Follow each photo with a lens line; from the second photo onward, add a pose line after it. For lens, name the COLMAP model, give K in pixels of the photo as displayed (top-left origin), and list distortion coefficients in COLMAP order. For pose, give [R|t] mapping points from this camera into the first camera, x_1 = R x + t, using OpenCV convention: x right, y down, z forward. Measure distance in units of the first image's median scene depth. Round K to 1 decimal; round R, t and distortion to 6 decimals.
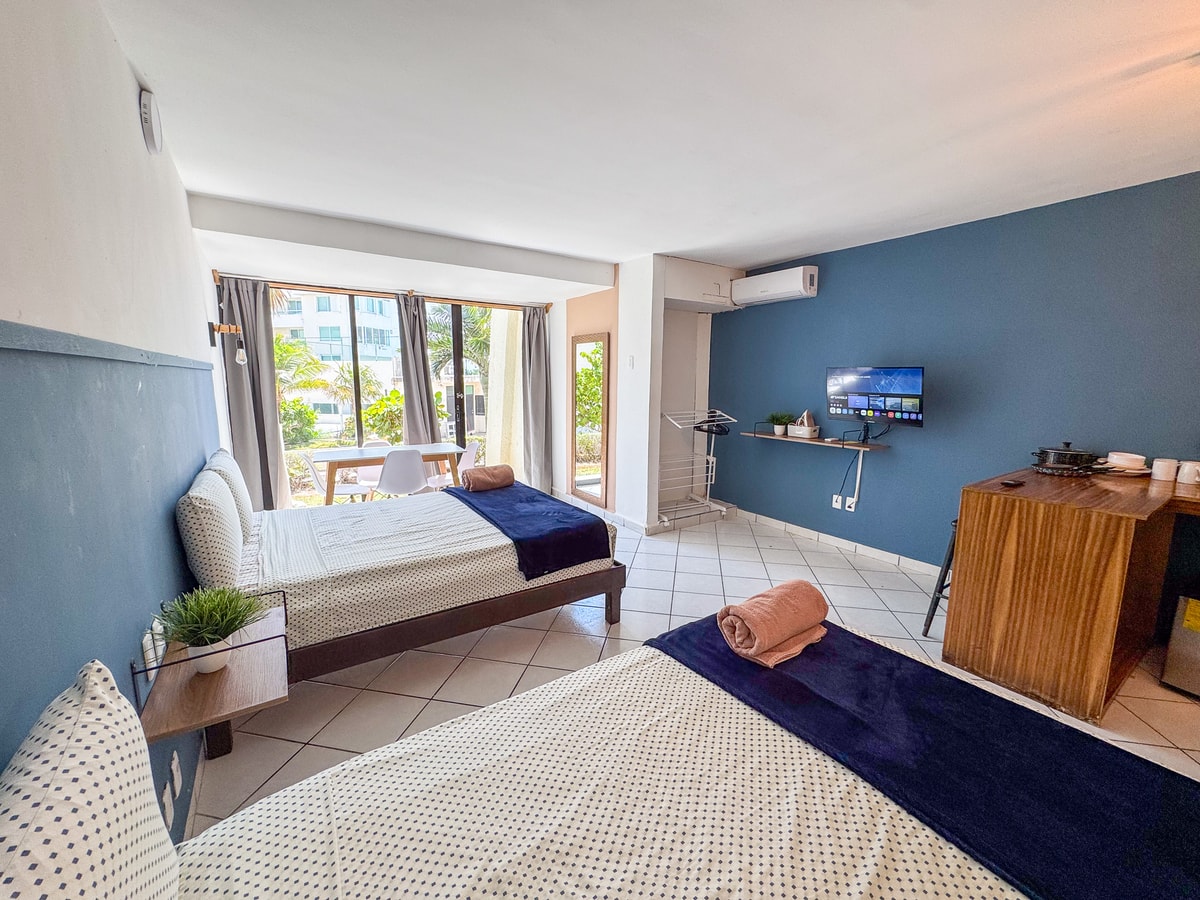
lens RADIAL K [[476.8, 0, 601.4], [0, 476.8, 447.8], [0, 0, 1]] dist [-0.009308, 0.000028]
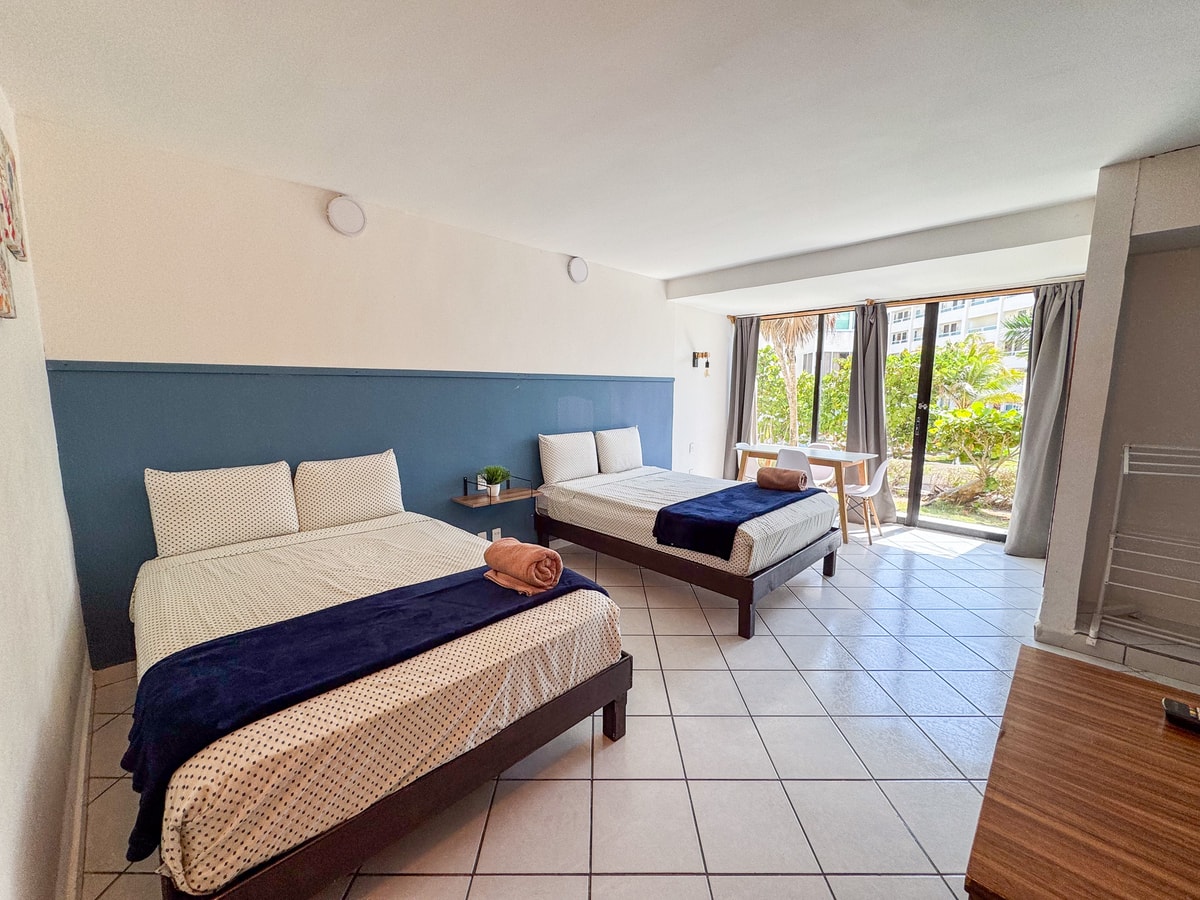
lens RADIAL K [[476.8, 0, 600.8], [0, 476.8, 451.8], [0, 0, 1]] dist [-0.009308, 0.000028]
pose [[0.184786, 0.123076, -0.975042, 0.586842], [-0.141587, 0.985111, 0.097514, -0.036270], [0.972526, 0.120034, 0.199461, 0.330550]]
